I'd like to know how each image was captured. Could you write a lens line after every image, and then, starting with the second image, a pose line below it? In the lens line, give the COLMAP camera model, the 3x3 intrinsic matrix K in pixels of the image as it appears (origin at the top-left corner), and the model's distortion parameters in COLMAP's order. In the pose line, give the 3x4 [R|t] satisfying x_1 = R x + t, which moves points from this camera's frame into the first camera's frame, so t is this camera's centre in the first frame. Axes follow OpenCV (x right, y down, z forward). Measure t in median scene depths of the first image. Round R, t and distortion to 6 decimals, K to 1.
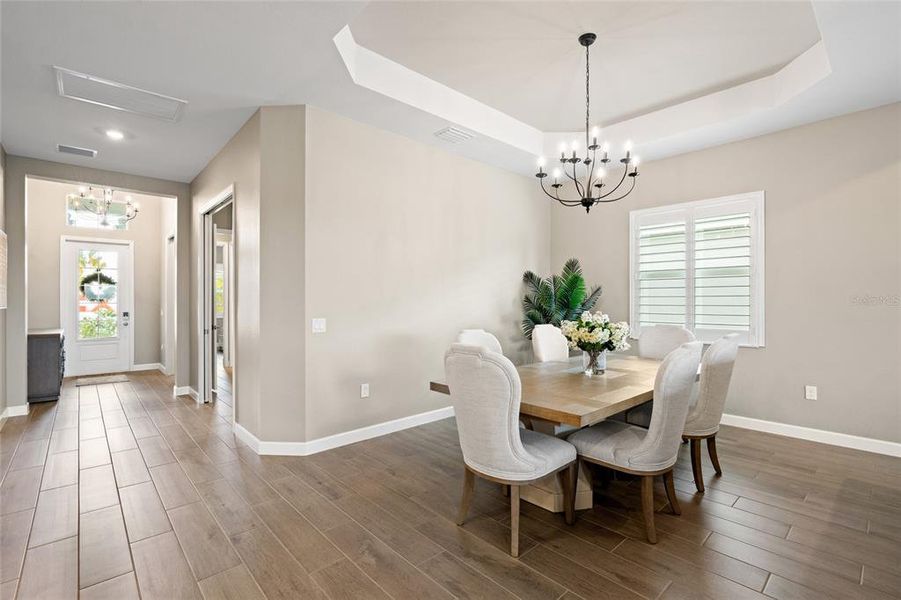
lens RADIAL K [[410.4, 0, 450.5], [0, 410.4, 300.0], [0, 0, 1]] dist [0.000137, 0.000773]
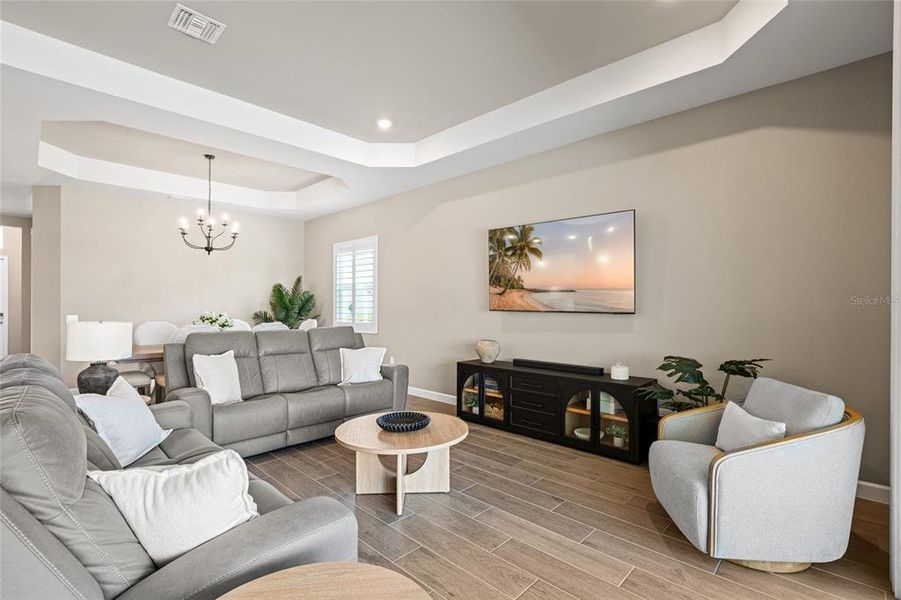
lens RADIAL K [[404.0, 0, 464.7], [0, 404.0, 305.5], [0, 0, 1]] dist [-0.010067, 0.000417]
pose [[0.996529, -0.002736, 0.083206, 0.796069], [0.001952, 0.999953, 0.009502, -0.006478], [-0.083228, -0.009306, 0.996487, -0.502463]]
